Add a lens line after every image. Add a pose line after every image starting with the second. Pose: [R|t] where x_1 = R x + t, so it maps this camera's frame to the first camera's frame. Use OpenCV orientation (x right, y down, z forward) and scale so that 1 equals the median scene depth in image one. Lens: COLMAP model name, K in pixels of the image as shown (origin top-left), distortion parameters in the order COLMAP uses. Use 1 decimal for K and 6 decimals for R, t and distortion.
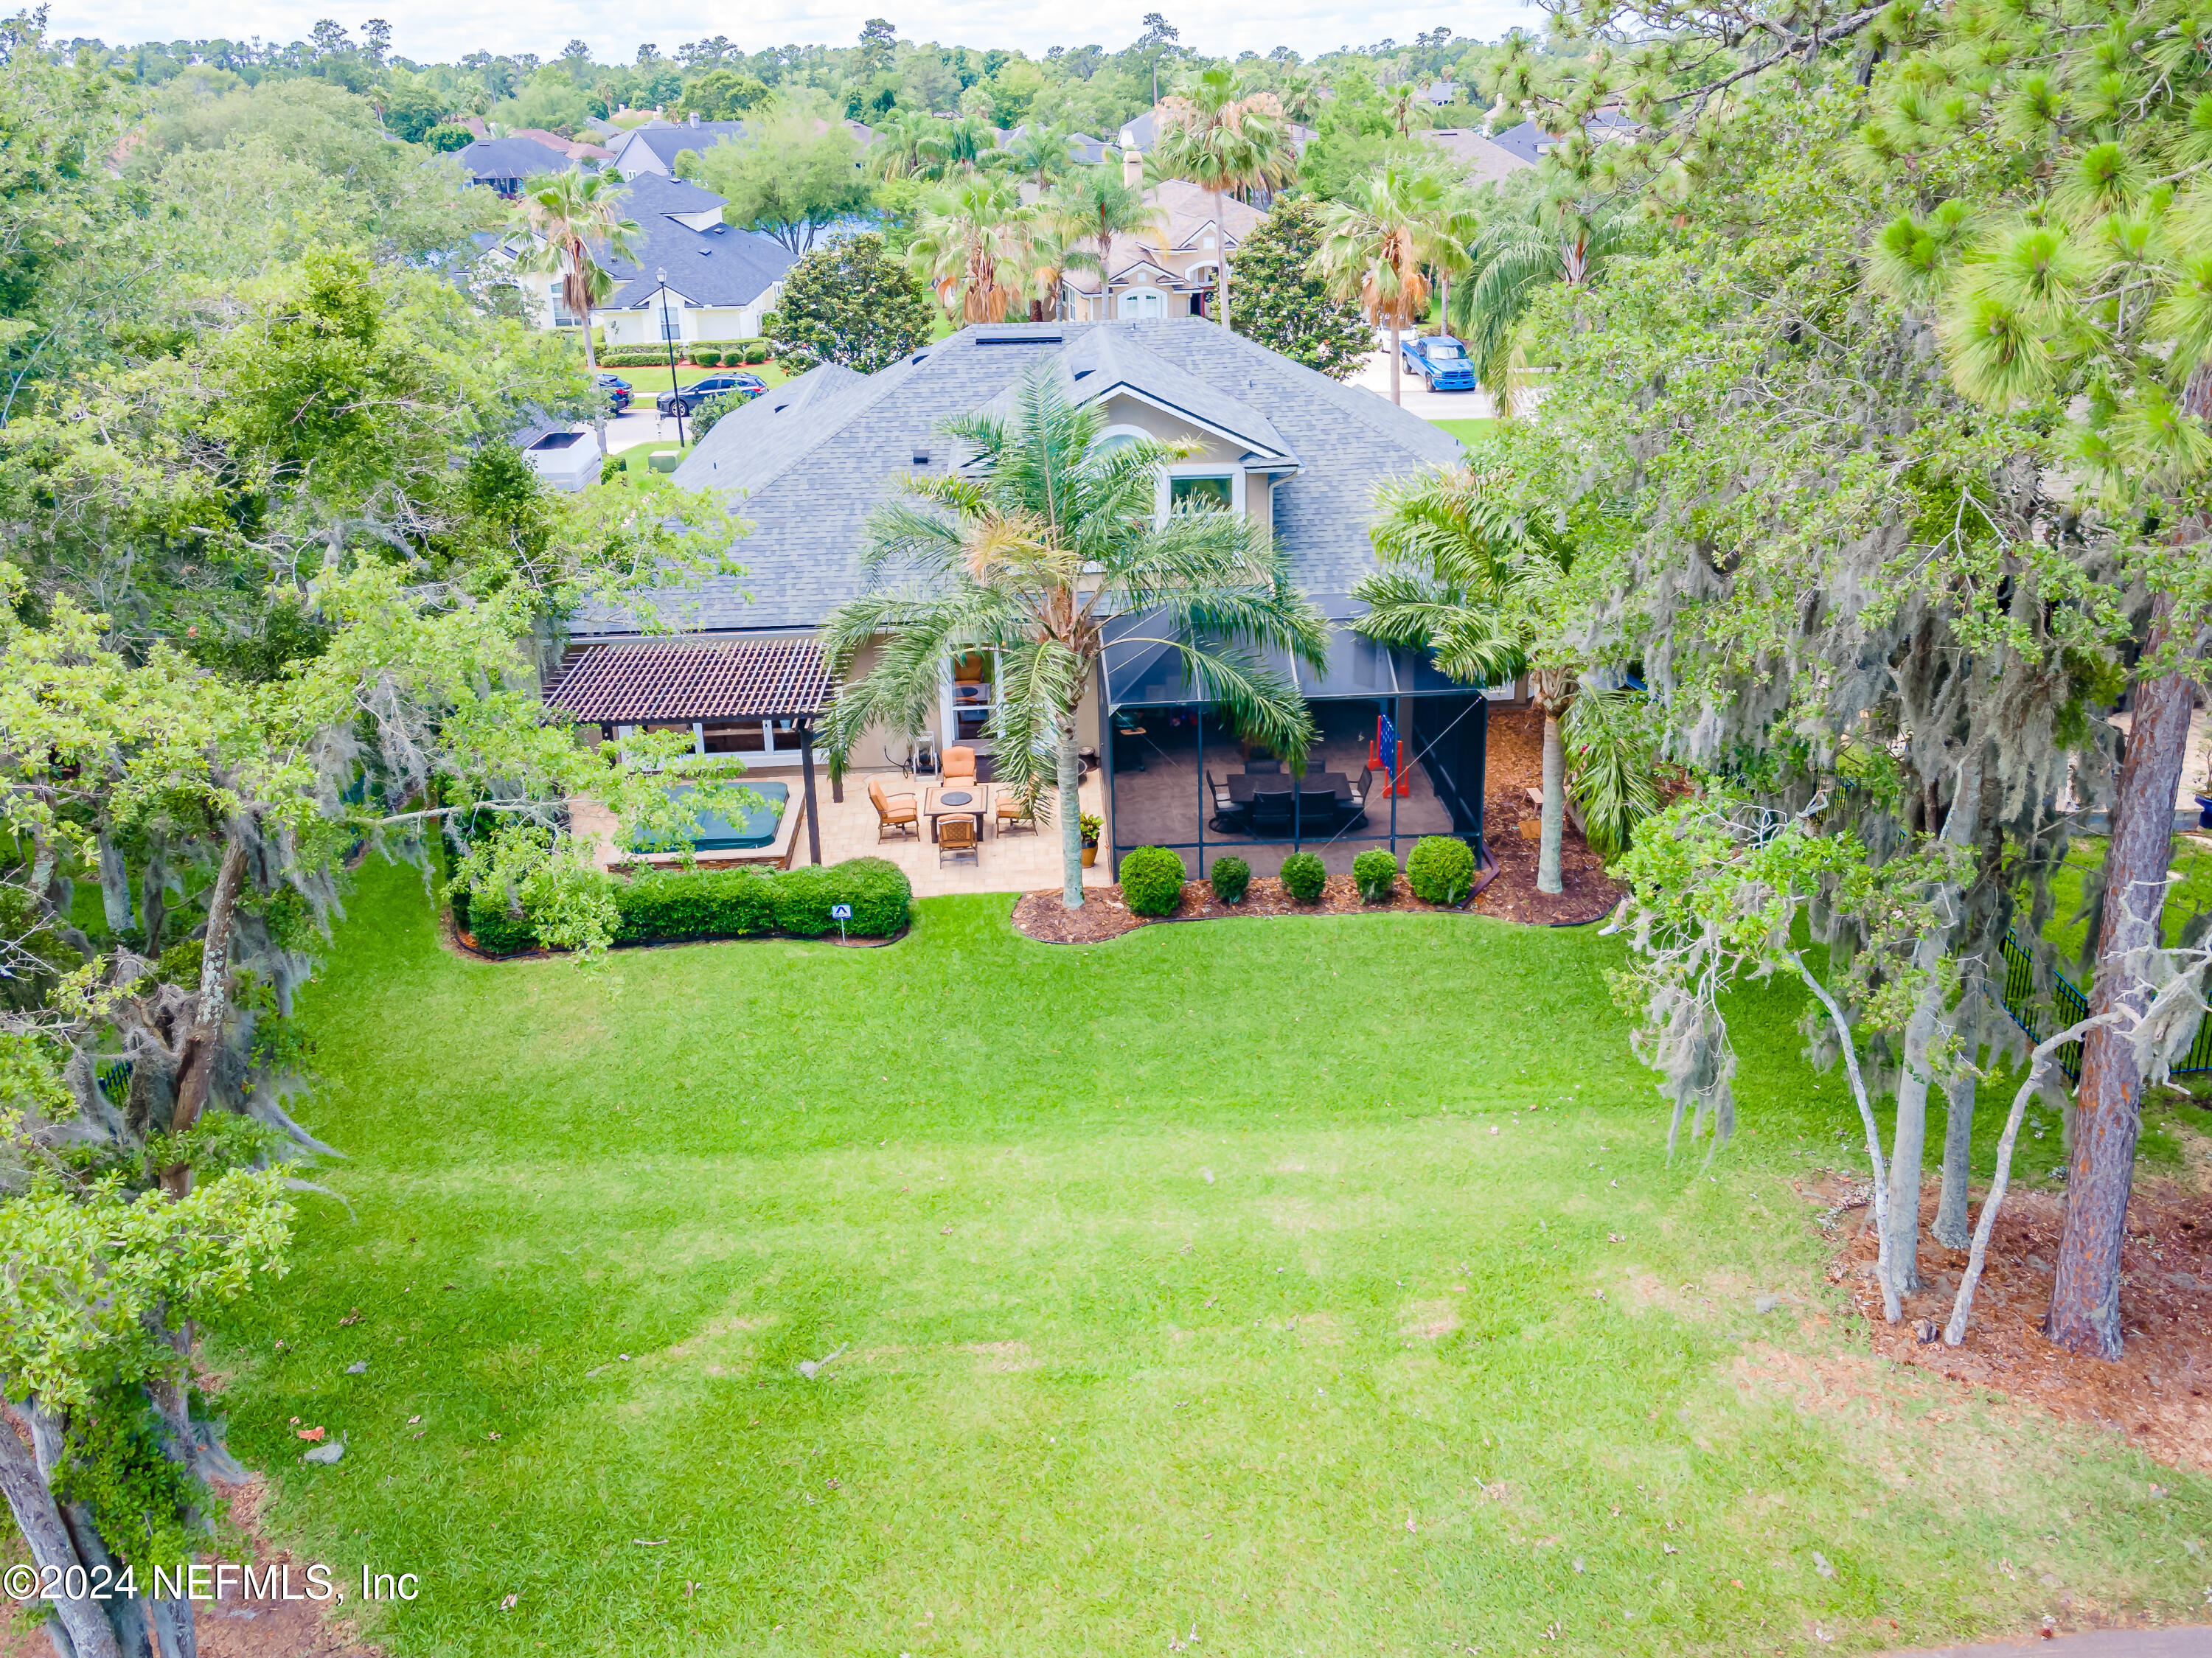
lens RADIAL K [[2260.2, 0, 1106.0], [0, 2260.2, 829.0], [0, 0, 1]] dist [0.094486, -0.010959]
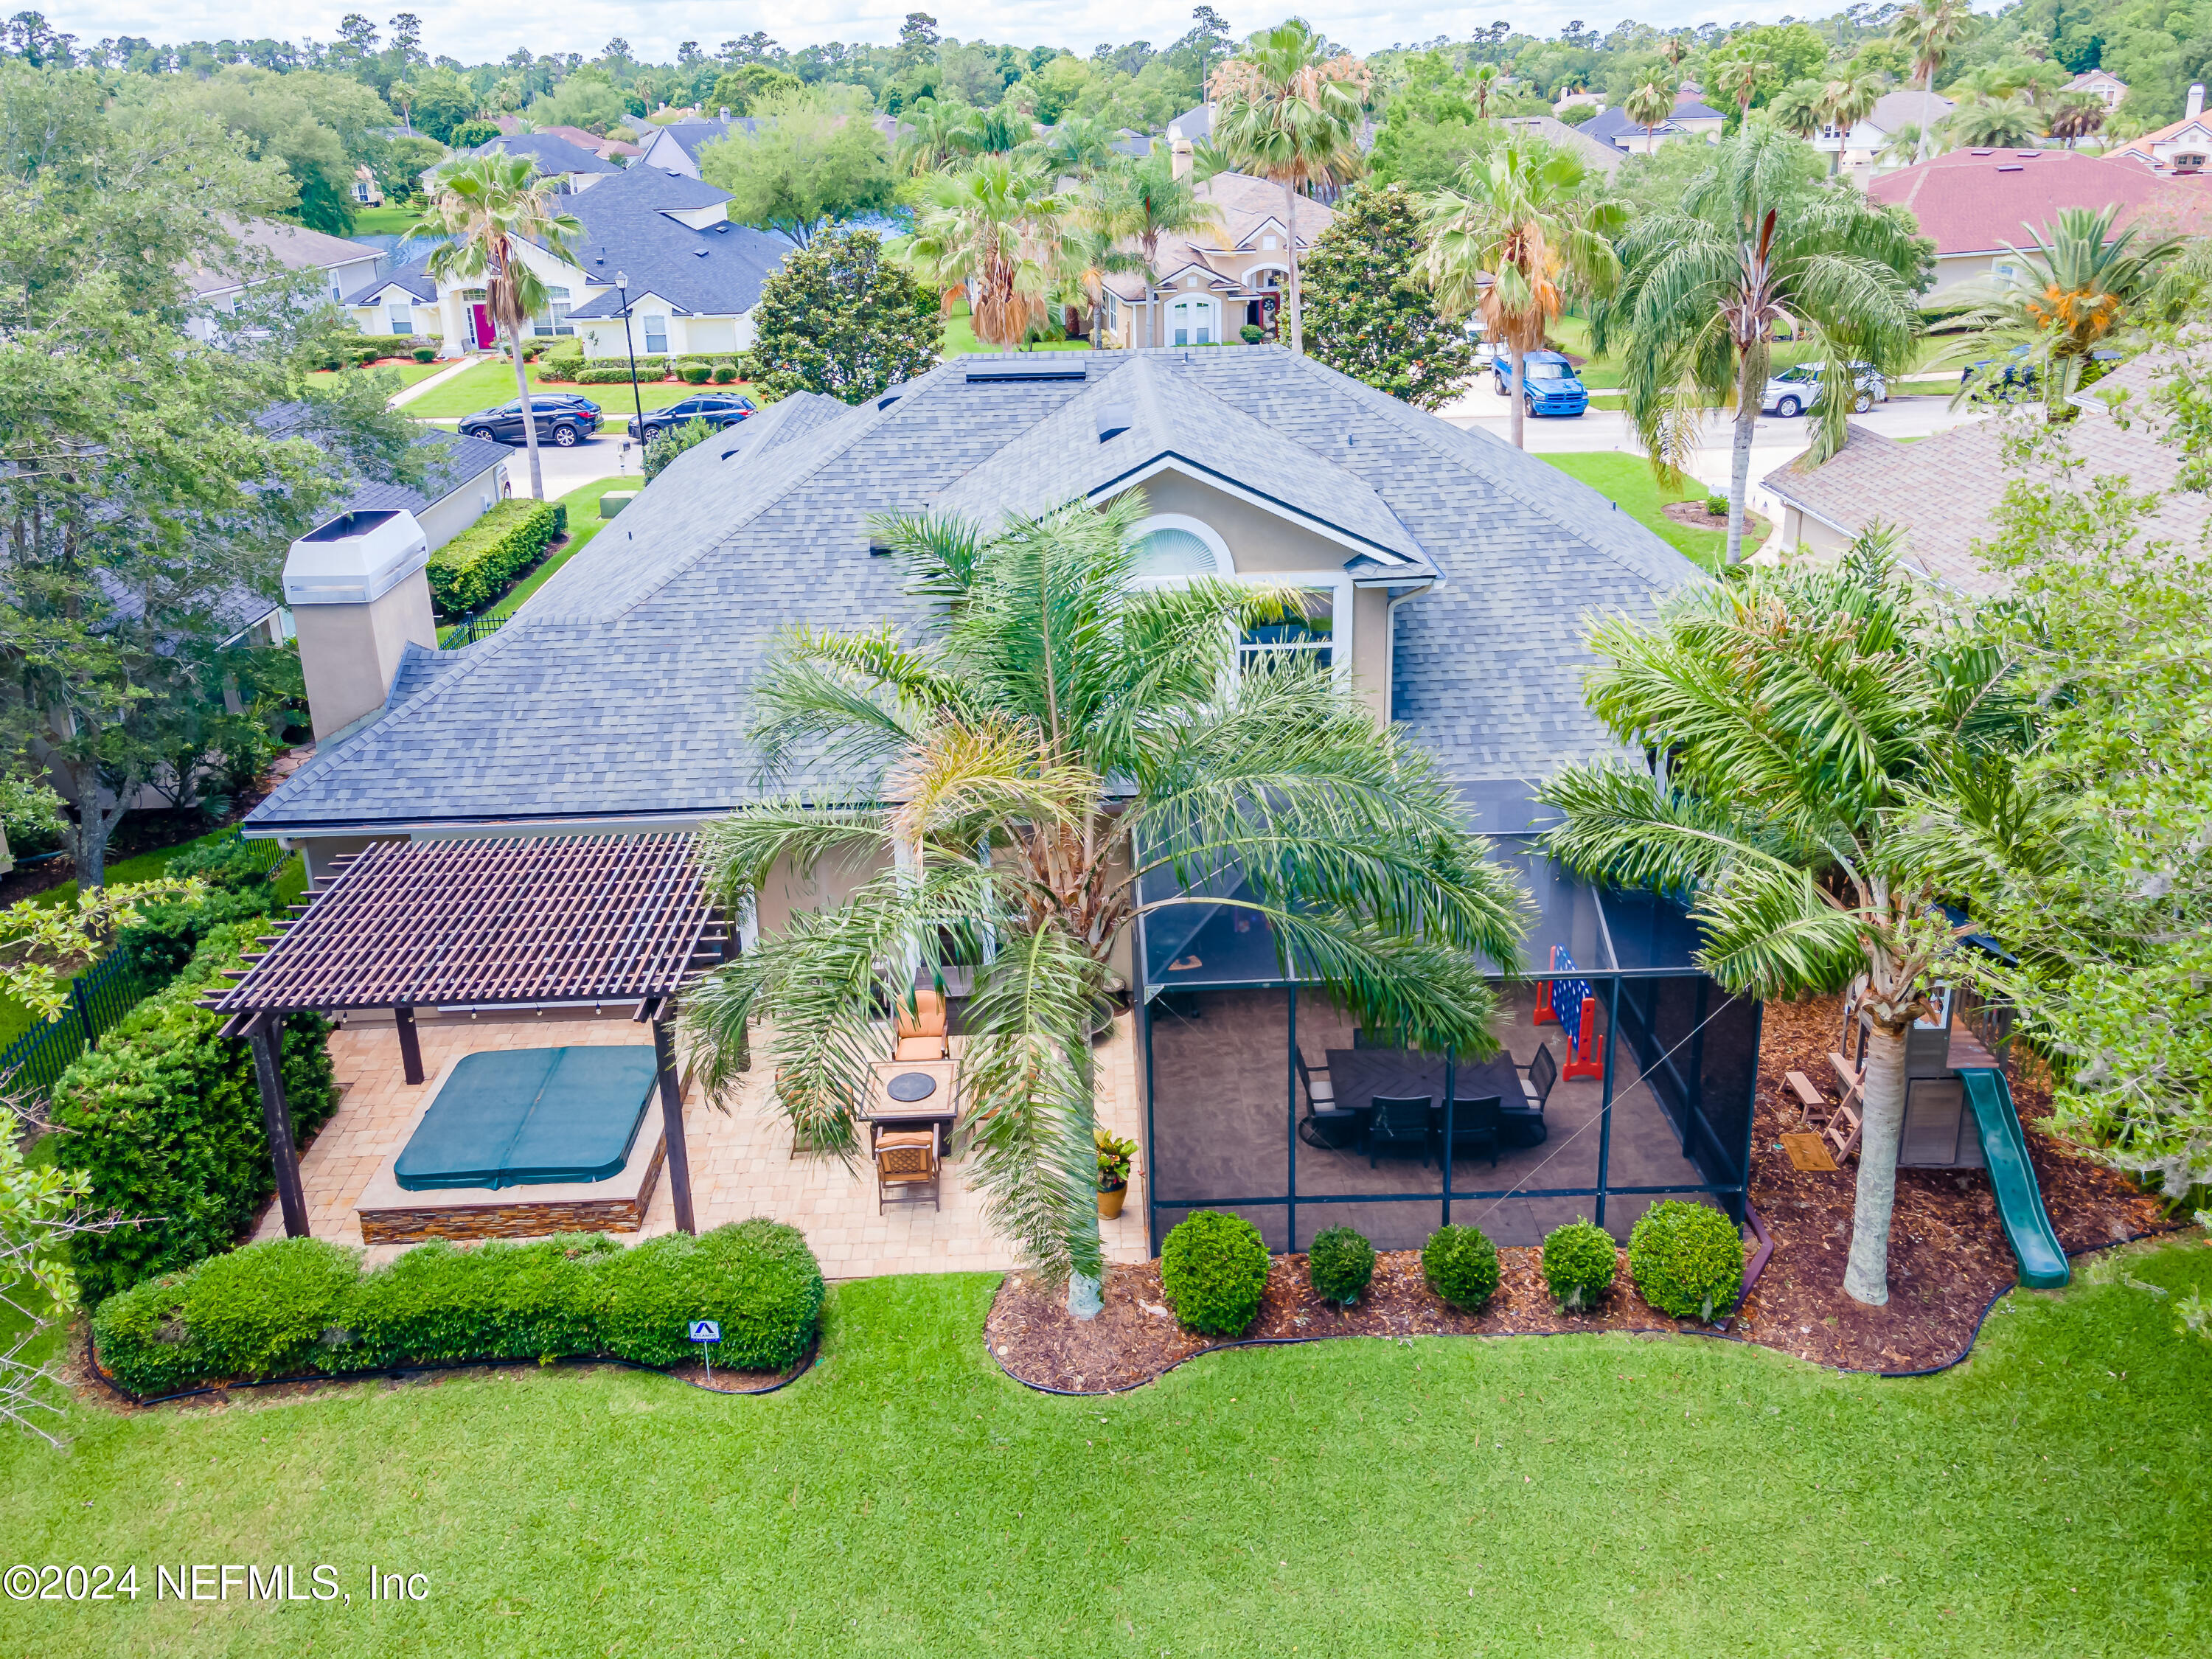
lens RADIAL K [[2260.4, 0, 1106.0], [0, 2260.4, 829.5], [0, 0, 1]] dist [0.094486, -0.010959]
pose [[0.999797, 0.005997, -0.019246, 0.001087], [-0.005998, 0.999982, 0.000011, -0.047079], [0.019246, 0.000104, 0.999815, 0.184131]]
